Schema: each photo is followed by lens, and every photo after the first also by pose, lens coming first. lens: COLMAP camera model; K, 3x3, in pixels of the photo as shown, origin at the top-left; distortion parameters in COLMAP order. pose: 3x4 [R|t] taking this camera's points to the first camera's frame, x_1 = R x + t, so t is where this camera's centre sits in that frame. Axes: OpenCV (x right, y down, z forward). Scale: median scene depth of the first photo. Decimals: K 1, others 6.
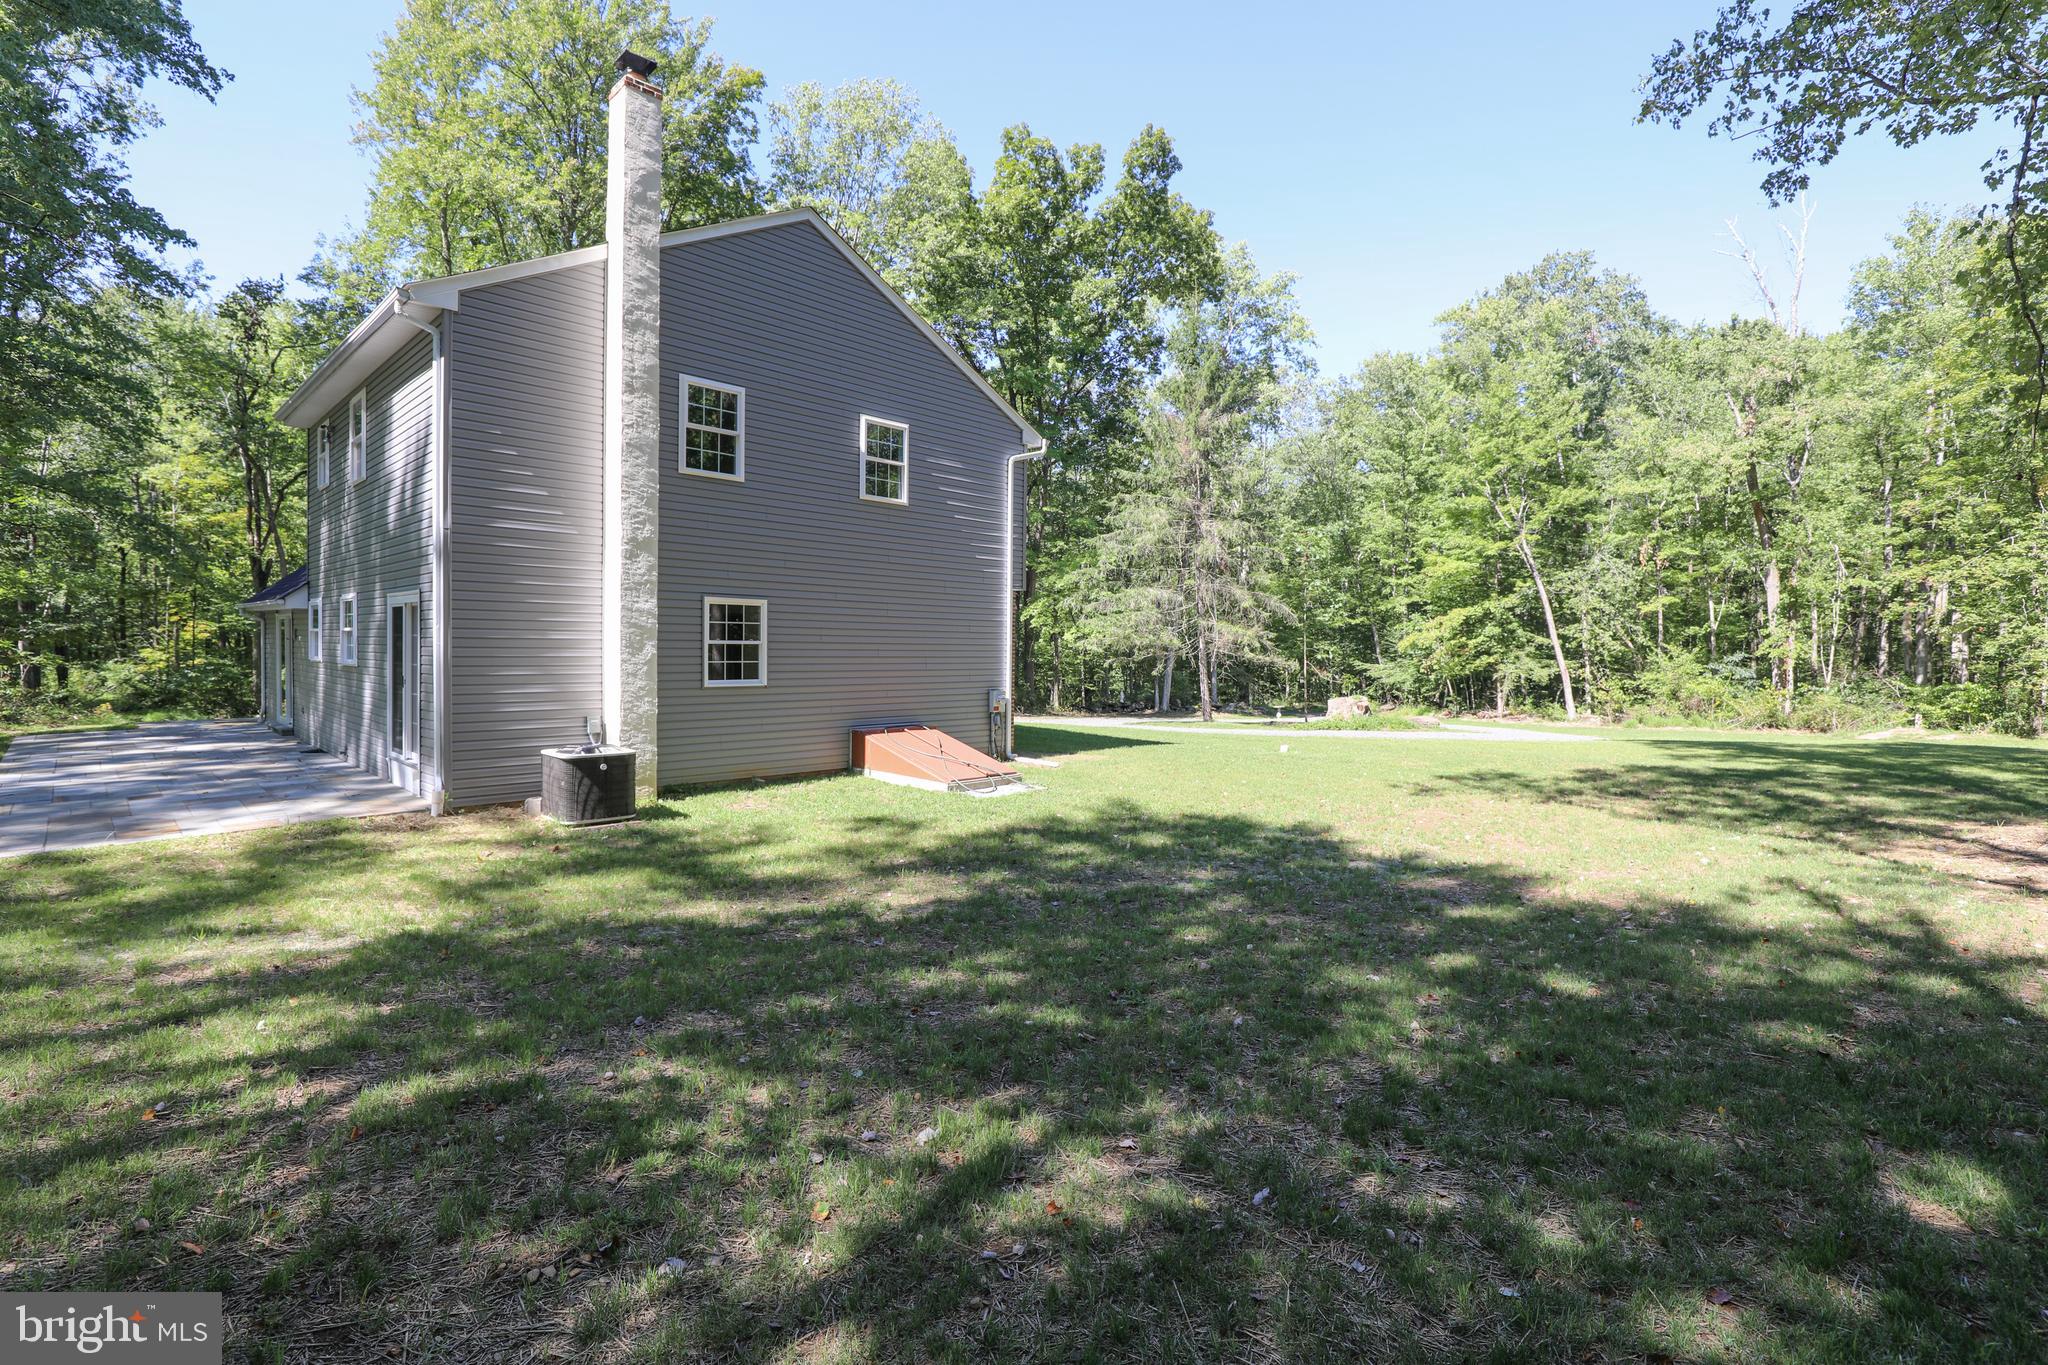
lens RADIAL K [[947.3, 0, 1017.0], [0, 947.3, 667.9], [0, 0, 1]] dist [-0.033015, 0.001458]
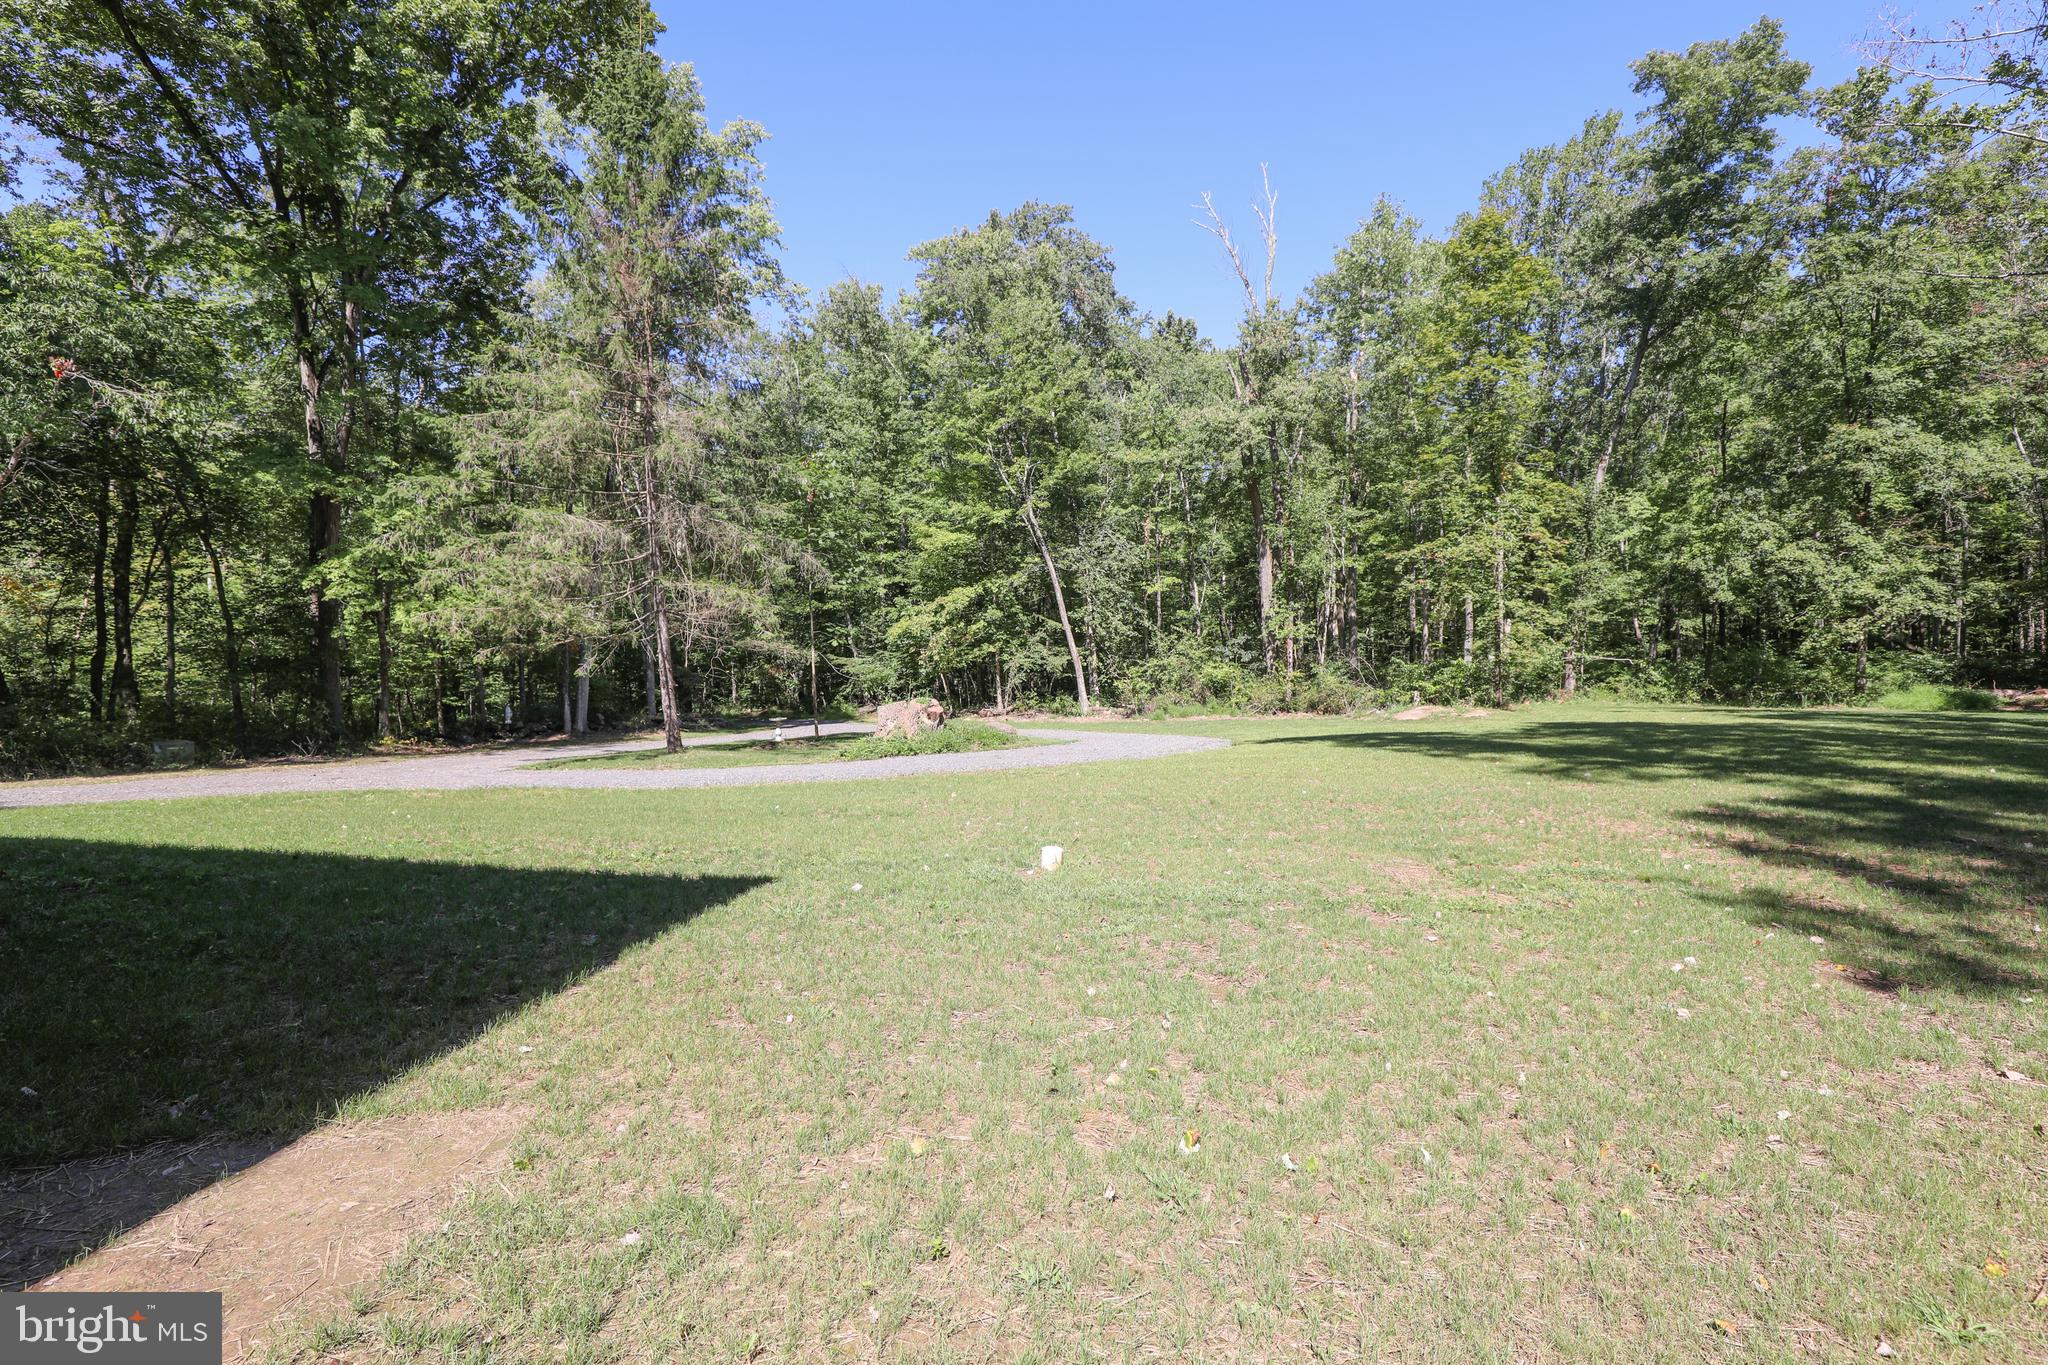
lens RADIAL K [[947.3, 0, 1037.9], [0, 947.3, 672.2], [0, 0, 1]] dist [-0.033015, 0.001458]
pose [[0.806627, -0.029190, 0.590340, 0.028347], [0.027672, 0.999550, 0.011613, 0.004418], [-0.590413, 0.006969, 0.807071, 0.300577]]
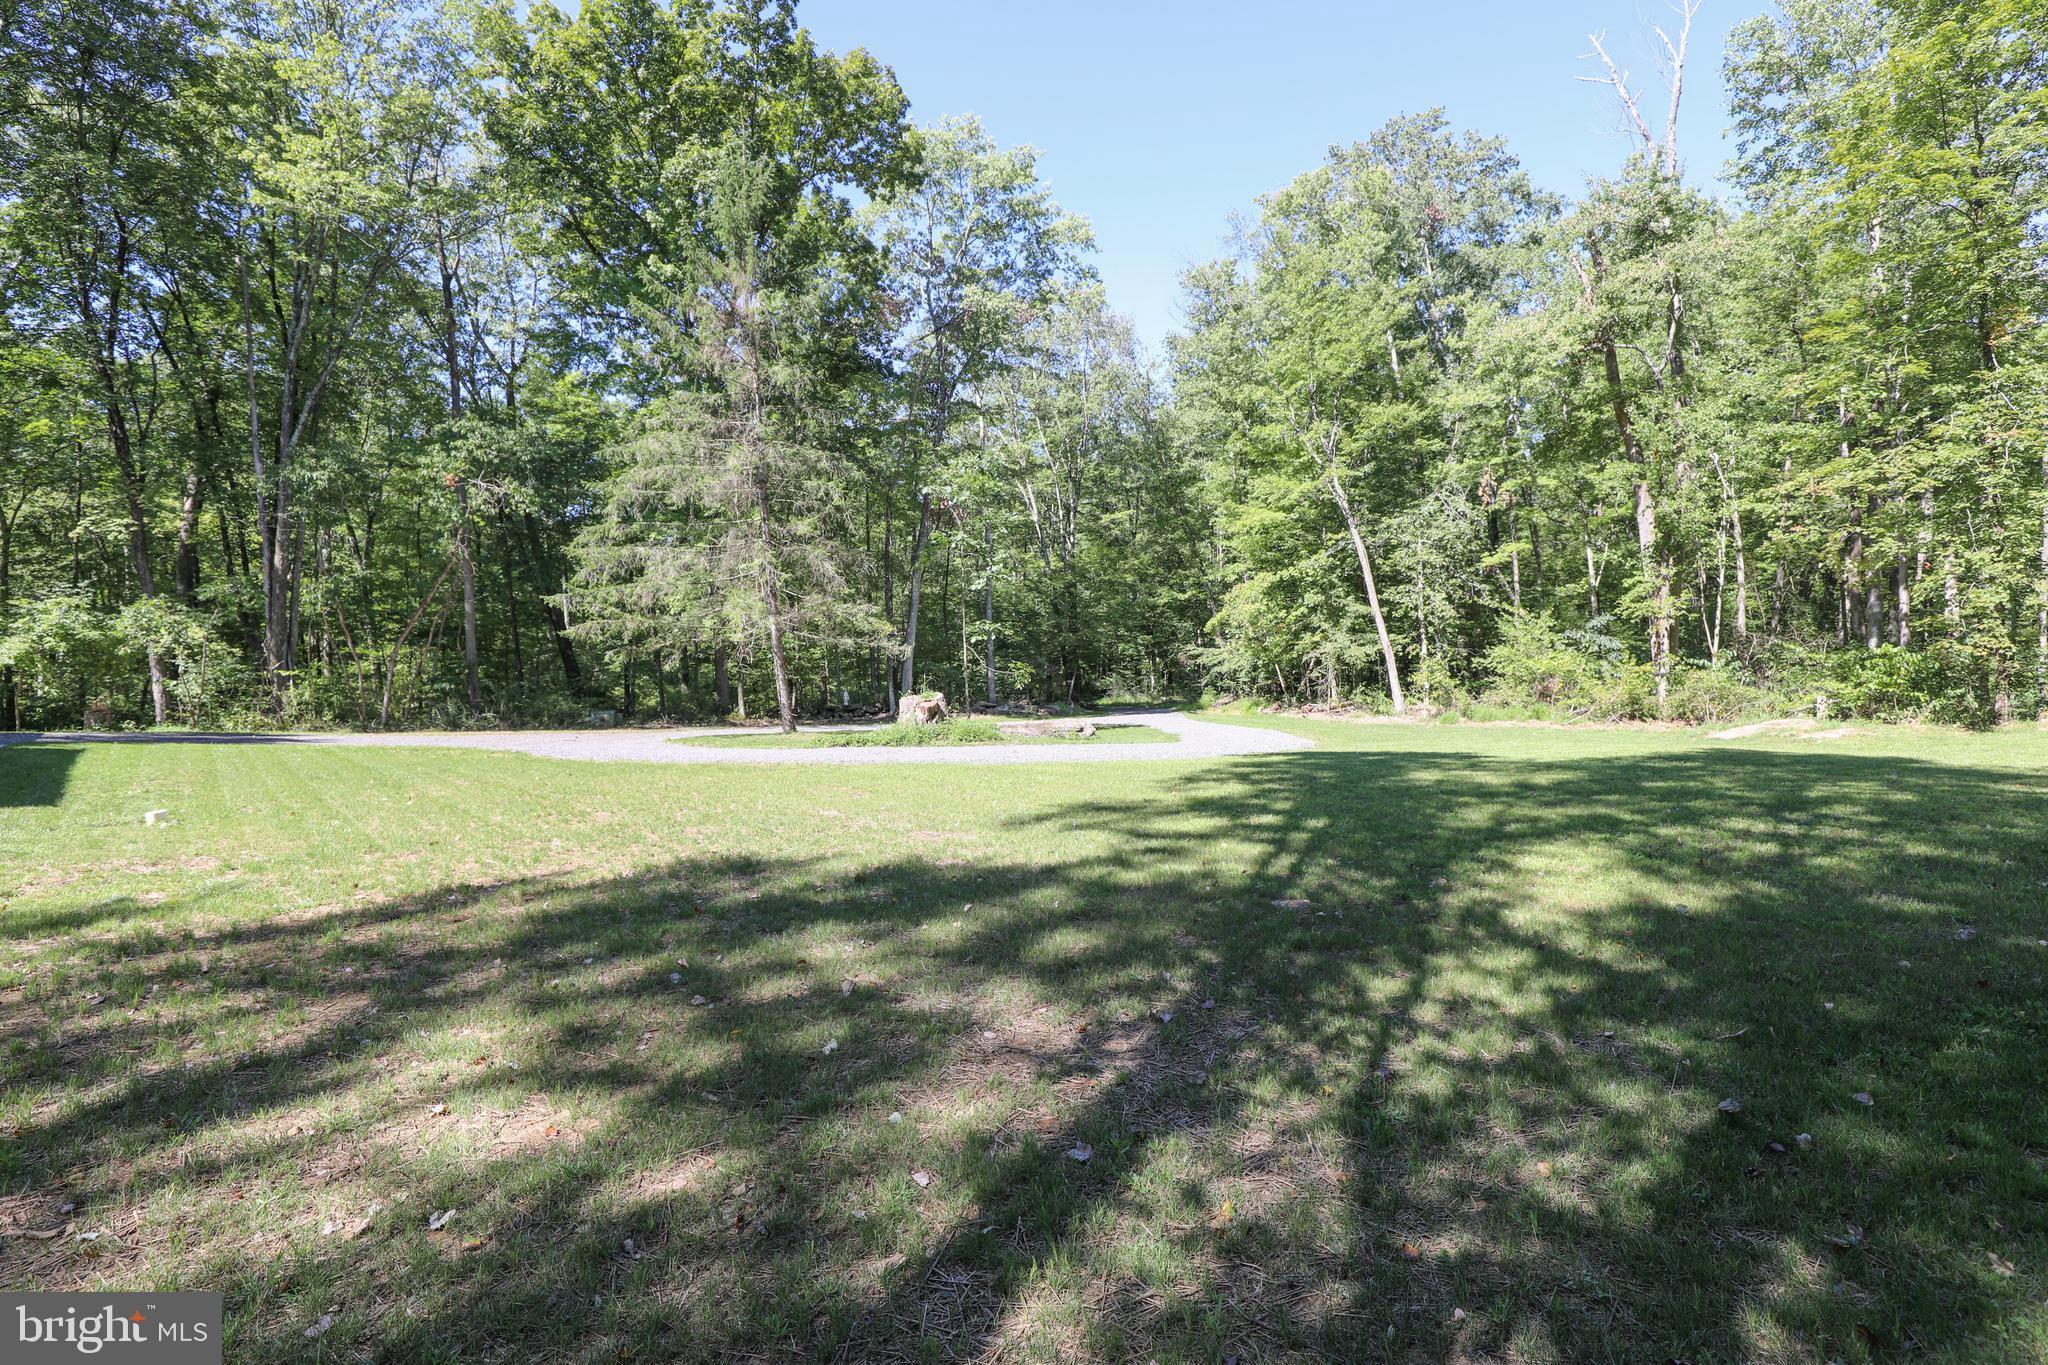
lens RADIAL K [[947.3, 0, 1016.1], [0, 947.3, 671.3], [0, 0, 1]] dist [-0.033015, 0.001458]
pose [[0.998175, -0.029933, -0.052443, 0.324252], [0.030270, 0.999526, 0.005639, 0.008656], [0.052250, -0.007216, 0.998608, 0.226795]]
